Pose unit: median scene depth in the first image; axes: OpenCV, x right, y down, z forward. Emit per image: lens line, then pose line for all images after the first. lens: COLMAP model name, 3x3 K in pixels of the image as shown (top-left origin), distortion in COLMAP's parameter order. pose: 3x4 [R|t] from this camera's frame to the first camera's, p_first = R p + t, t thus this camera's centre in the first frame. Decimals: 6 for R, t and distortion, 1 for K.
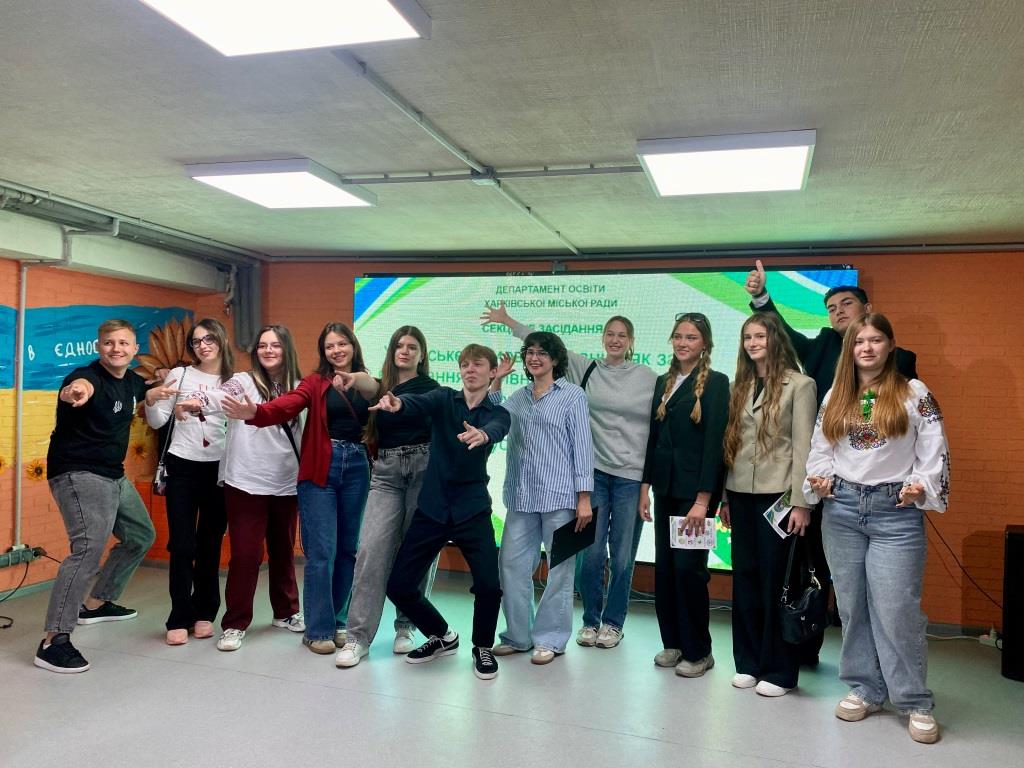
lens RADIAL K [[773.6, 0, 519.5], [0, 773.6, 391.2], [0, 0, 1]] dist [0.007932, -0.018478]
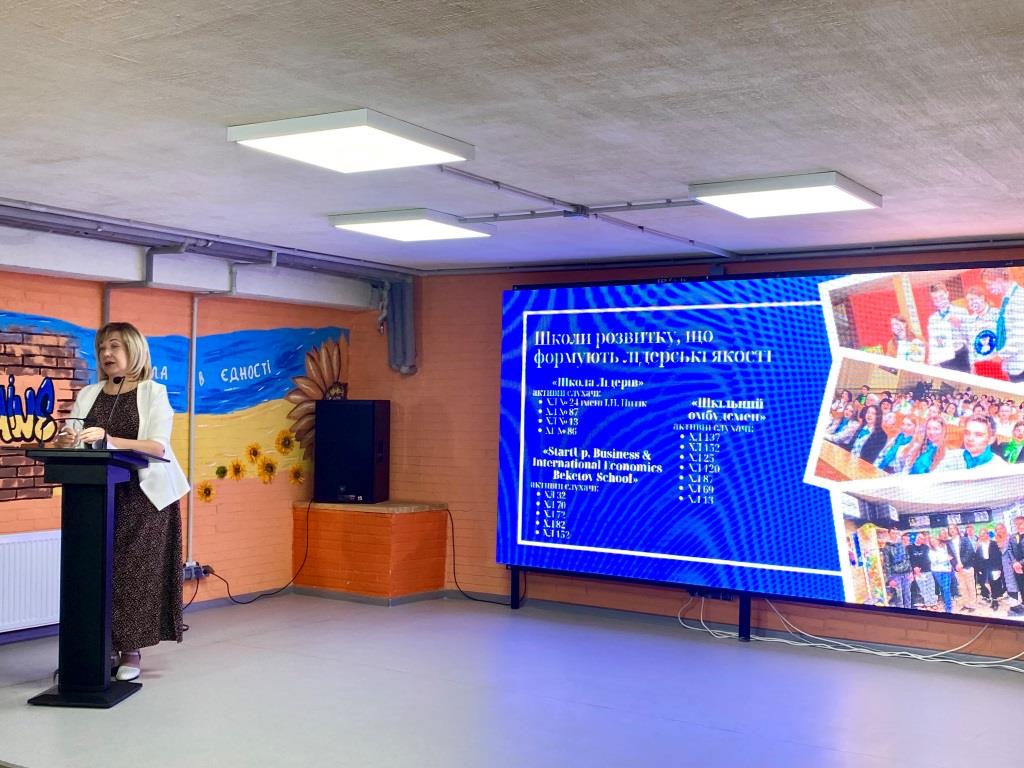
lens RADIAL K [[1202.2, 0, 513.7], [0, 1202.2, 371.3], [0, 0, 1]] dist [0.043262, 0.000000]
pose [[0.959662, -0.022252, -0.280276, 0.244482], [0.012173, 0.999217, -0.037650, 0.007371], [0.280894, 0.032720, 0.959181, -0.470365]]
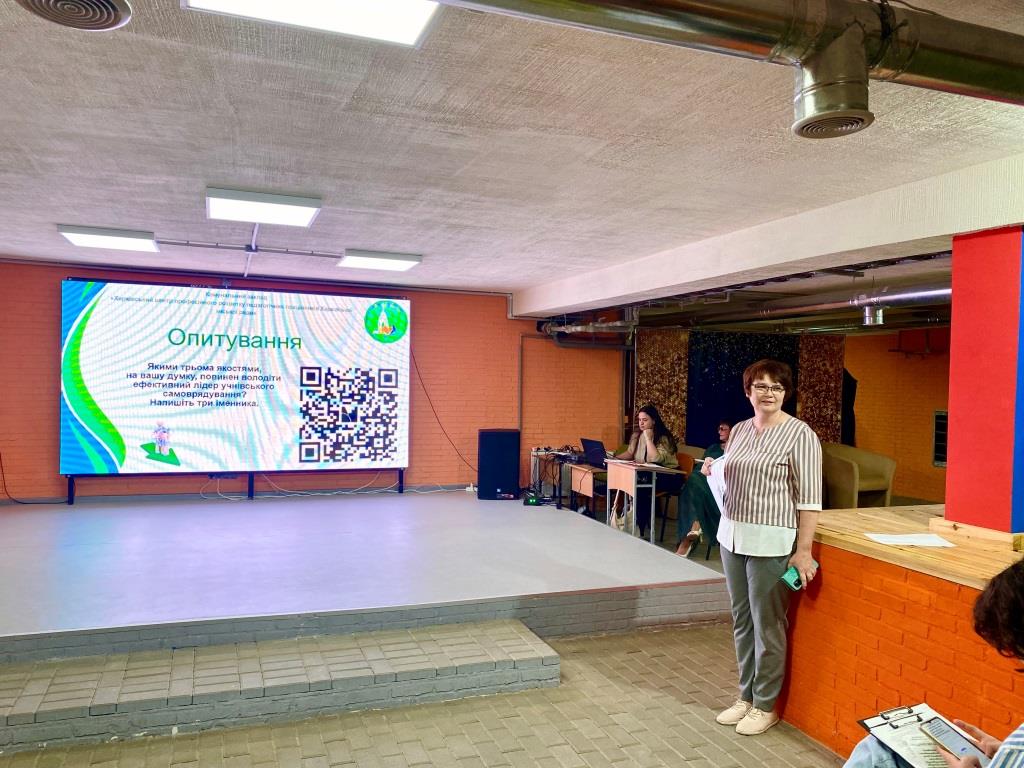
lens RADIAL K [[773.6, 0, 504.5], [0, 773.6, 383.1], [0, 0, 1]] dist [0.007932, -0.018478]
pose [[0.798195, -0.018922, 0.602101, -0.491685], [0.004484, 0.999665, 0.025472, -0.004164], [-0.602382, -0.017632, 0.798013, -0.607529]]
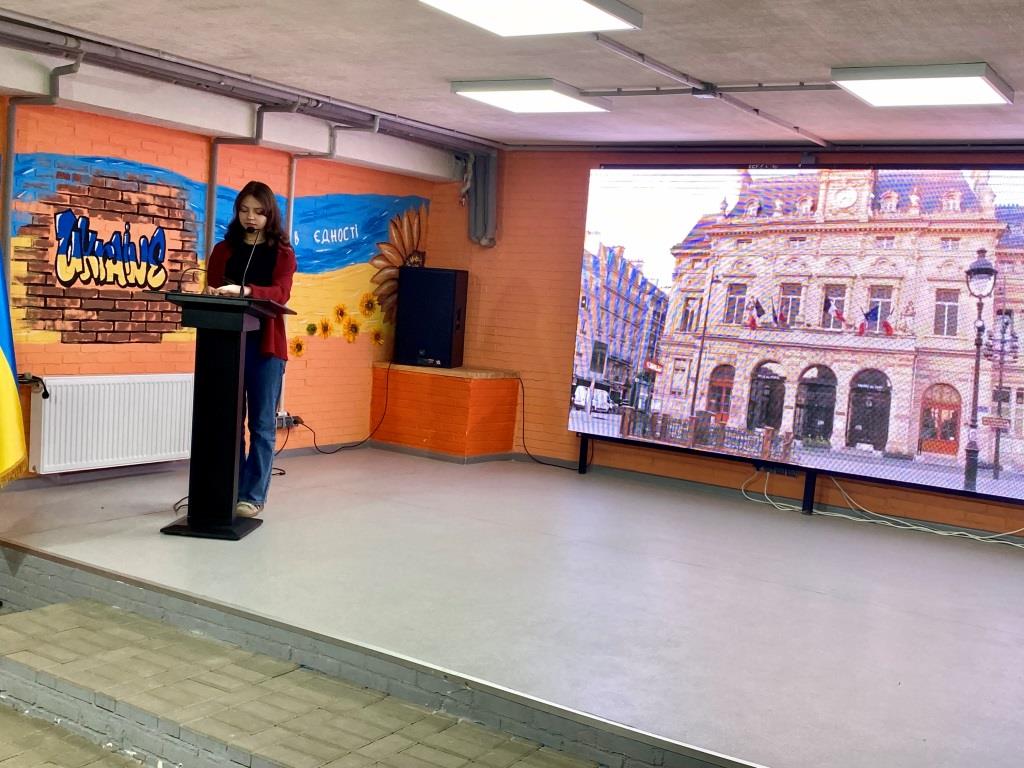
lens RADIAL K [[1145.8, 0, 515.7], [0, 1145.8, 377.4], [0, 0, 1]] dist [0.035266, 0.000000]
pose [[0.960553, 0.060977, -0.271330, 0.120396], [-0.044344, 0.996765, 0.067024, 0.024364], [0.274539, -0.052349, 0.960150, -0.494519]]
